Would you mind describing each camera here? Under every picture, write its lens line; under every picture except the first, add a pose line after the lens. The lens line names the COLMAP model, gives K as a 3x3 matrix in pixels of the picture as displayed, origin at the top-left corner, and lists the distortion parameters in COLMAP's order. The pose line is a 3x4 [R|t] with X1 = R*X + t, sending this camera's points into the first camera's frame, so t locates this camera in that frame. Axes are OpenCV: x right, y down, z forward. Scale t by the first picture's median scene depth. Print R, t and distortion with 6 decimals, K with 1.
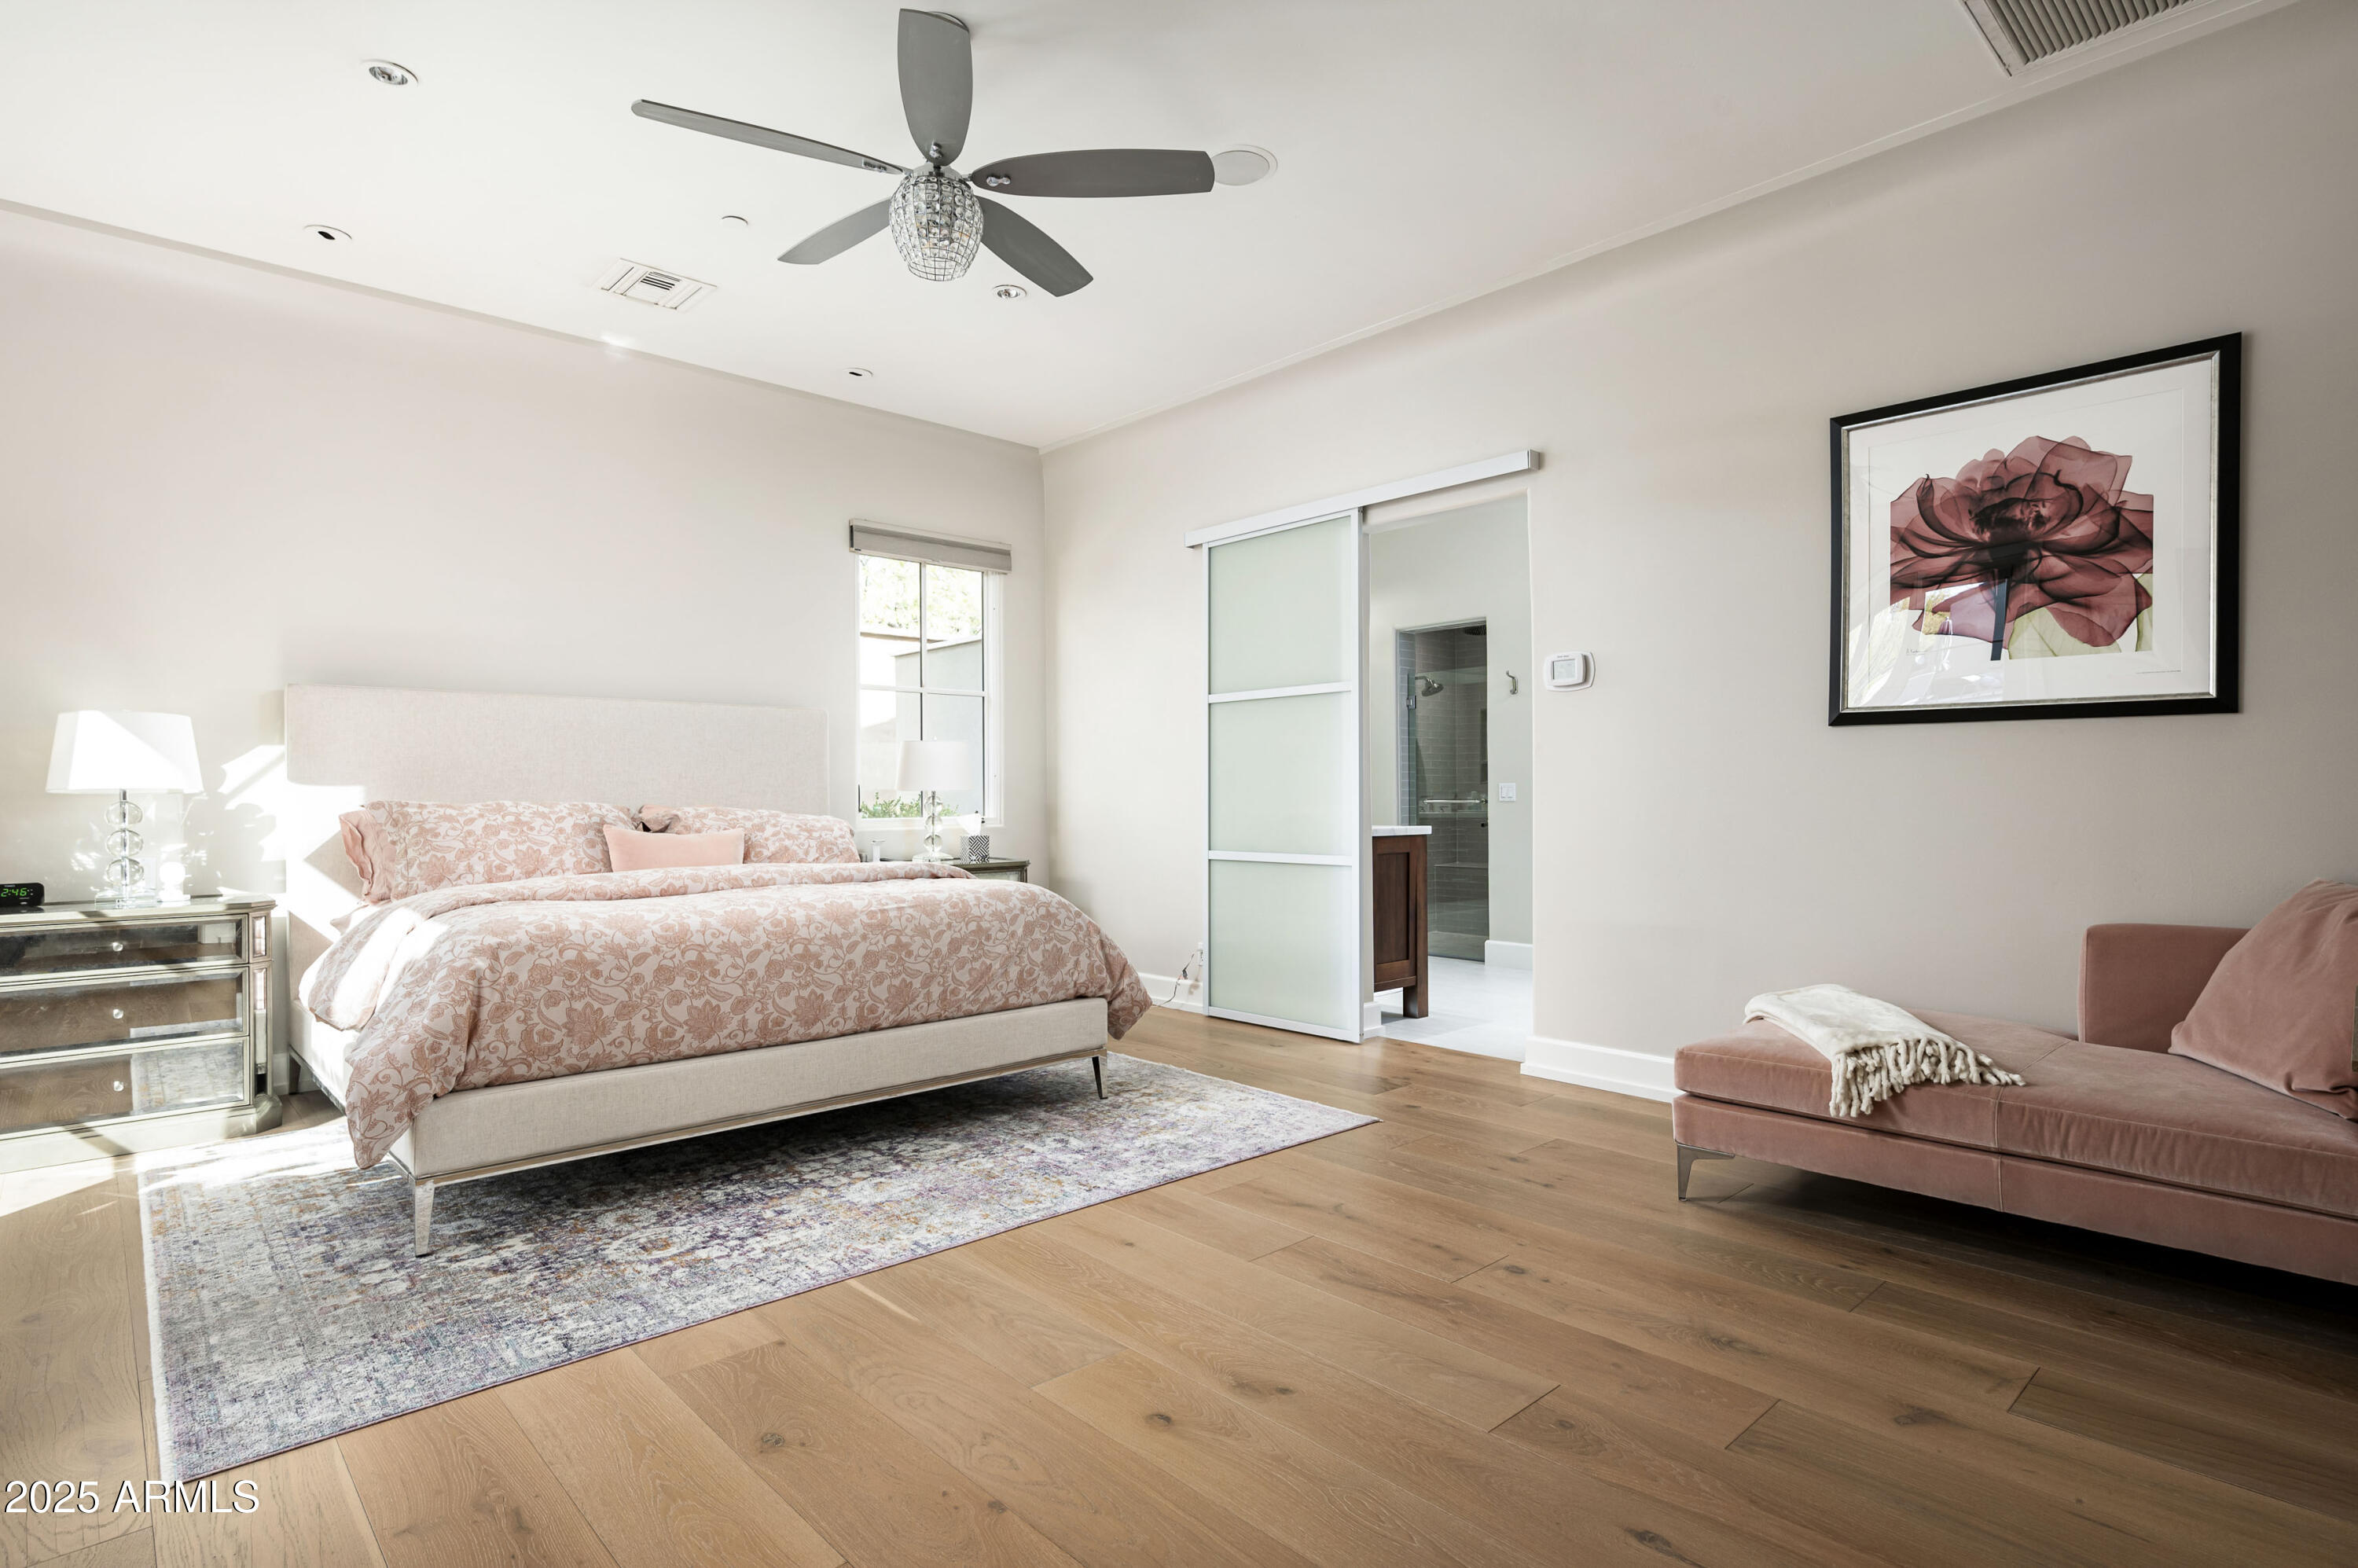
lens RADIAL K [[1183.1, 0, 1179.0], [0, 1183.1, 784.0], [0, 0, 1]] dist [-0.000408, -0.000154]
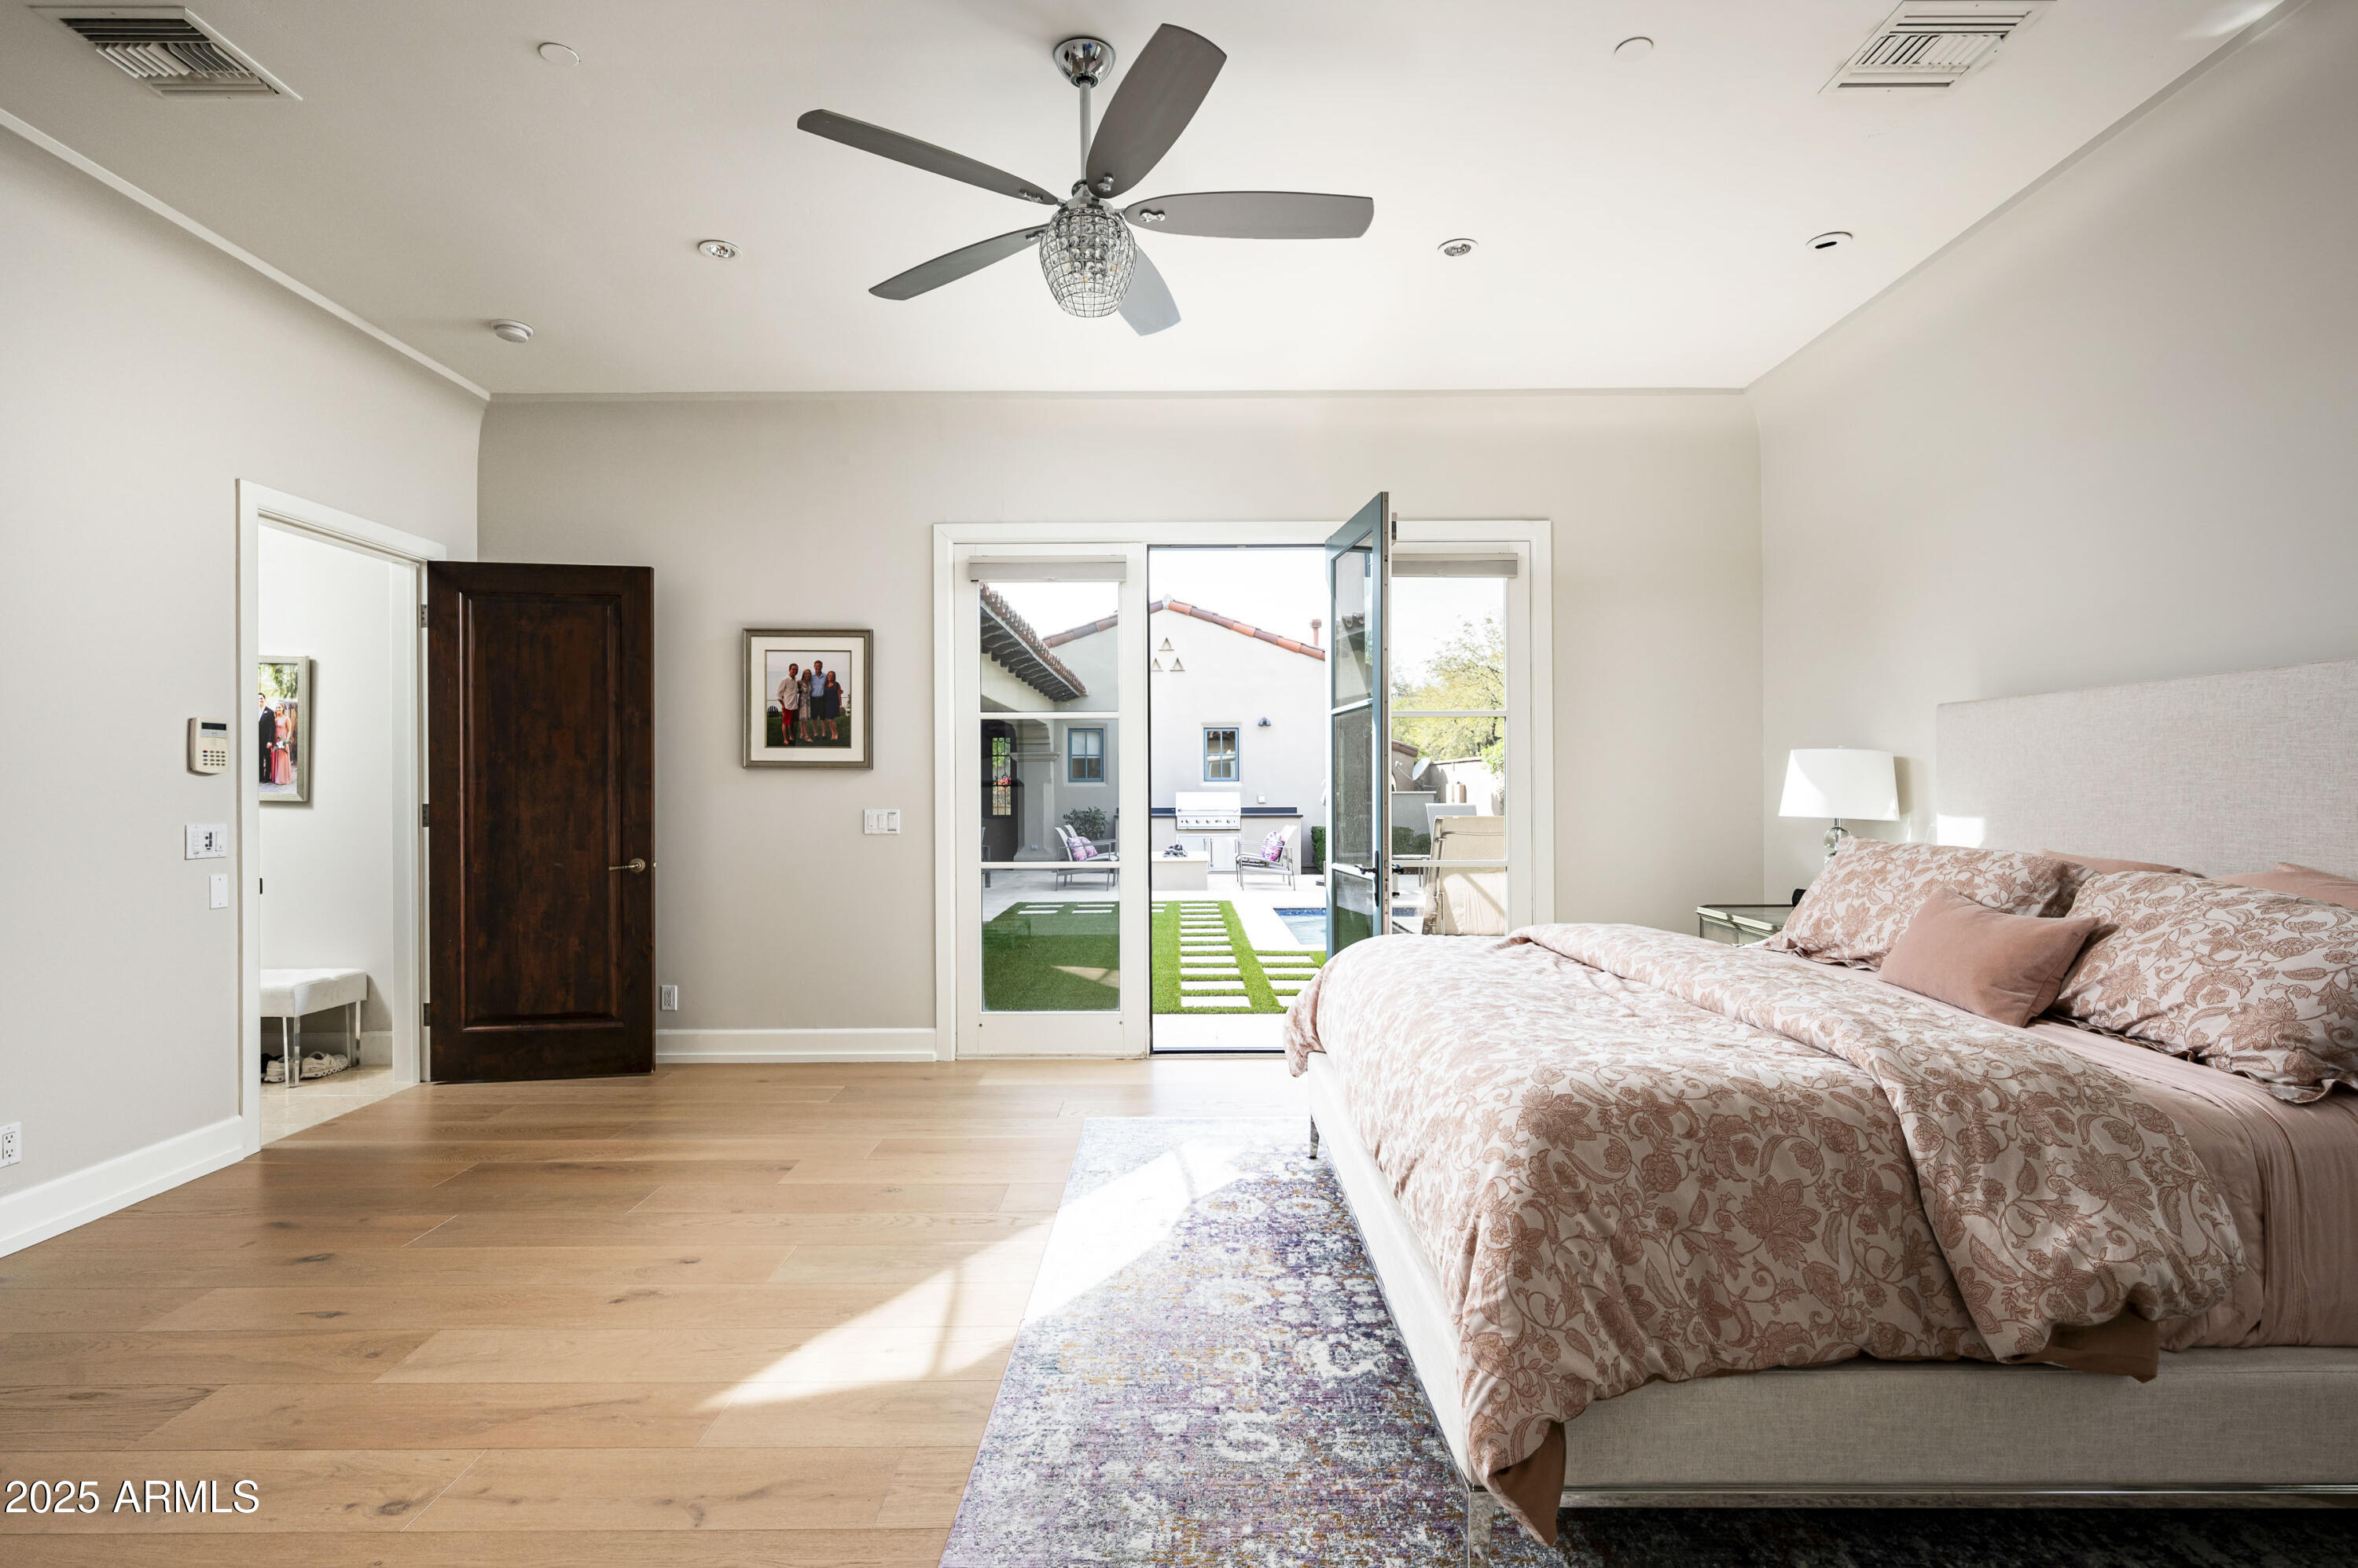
lens RADIAL K [[1147.1, 0, 1179.0], [0, 1147.1, 784.0], [0, 0, 1]] dist [-0.000643, 0.000011]
pose [[-0.683375, 0.007887, -0.730025, 0.396133], [0.013217, 0.999911, -0.001569, -0.038070], [0.729948, -0.010721, -0.683419, 1.567818]]
